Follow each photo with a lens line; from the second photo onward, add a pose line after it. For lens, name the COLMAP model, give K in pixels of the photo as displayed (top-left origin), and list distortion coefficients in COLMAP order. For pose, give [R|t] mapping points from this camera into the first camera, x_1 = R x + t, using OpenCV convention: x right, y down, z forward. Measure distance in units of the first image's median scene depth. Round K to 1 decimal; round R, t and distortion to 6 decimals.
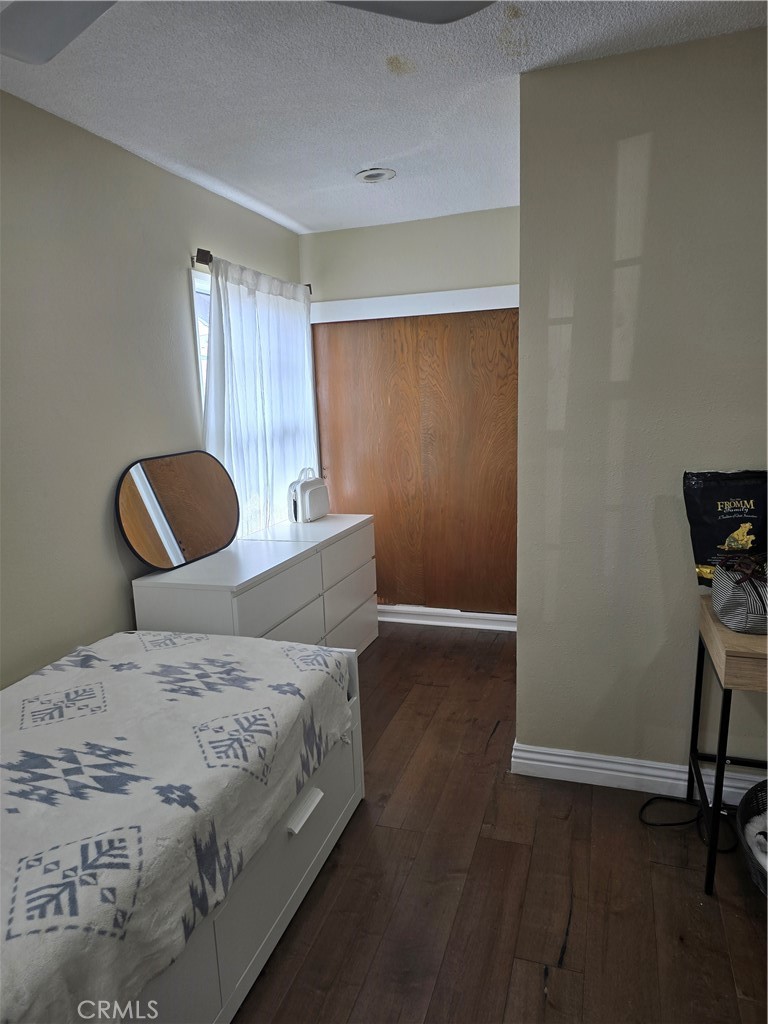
lens RADIAL K [[681.5, 0, 385.1], [0, 681.5, 513.2], [0, 0, 1]] dist [0.052088, -0.041109]
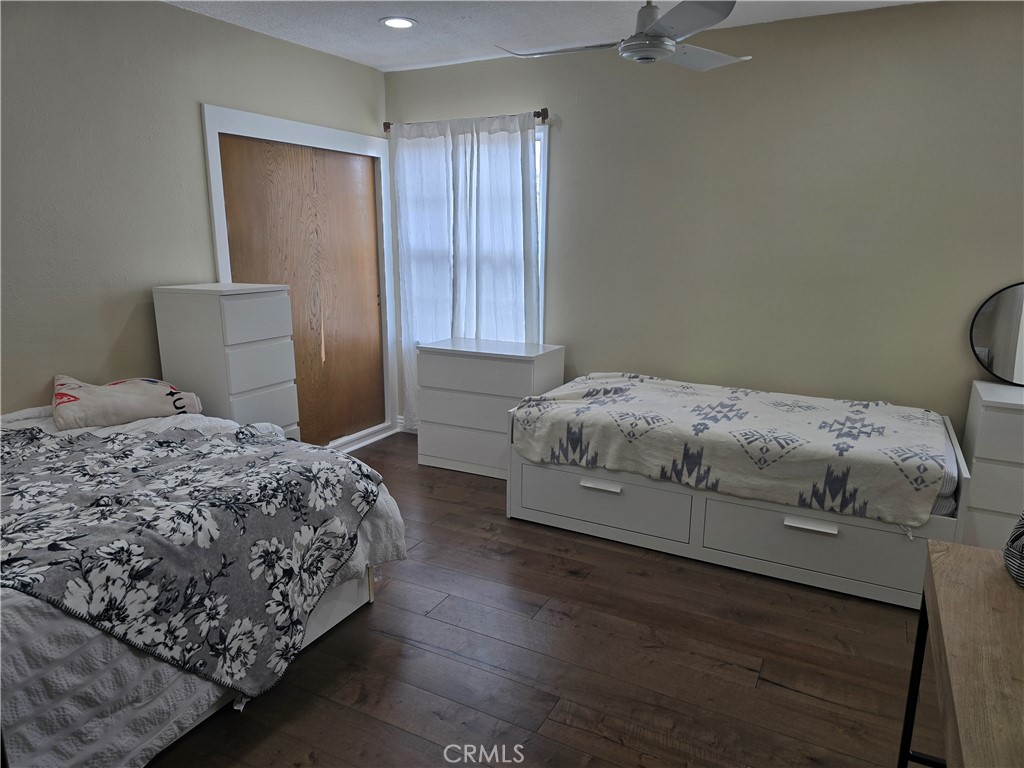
lens RADIAL K [[681.5, 0, 513.1], [0, 681.5, 382.9], [0, 0, 1]] dist [0.052088, -0.041109]
pose [[-0.172977, 0.244141, -0.954188, 1.406363], [-0.175407, 0.945668, 0.273759, -0.129599], [0.969181, 0.214725, -0.120755, 0.603315]]
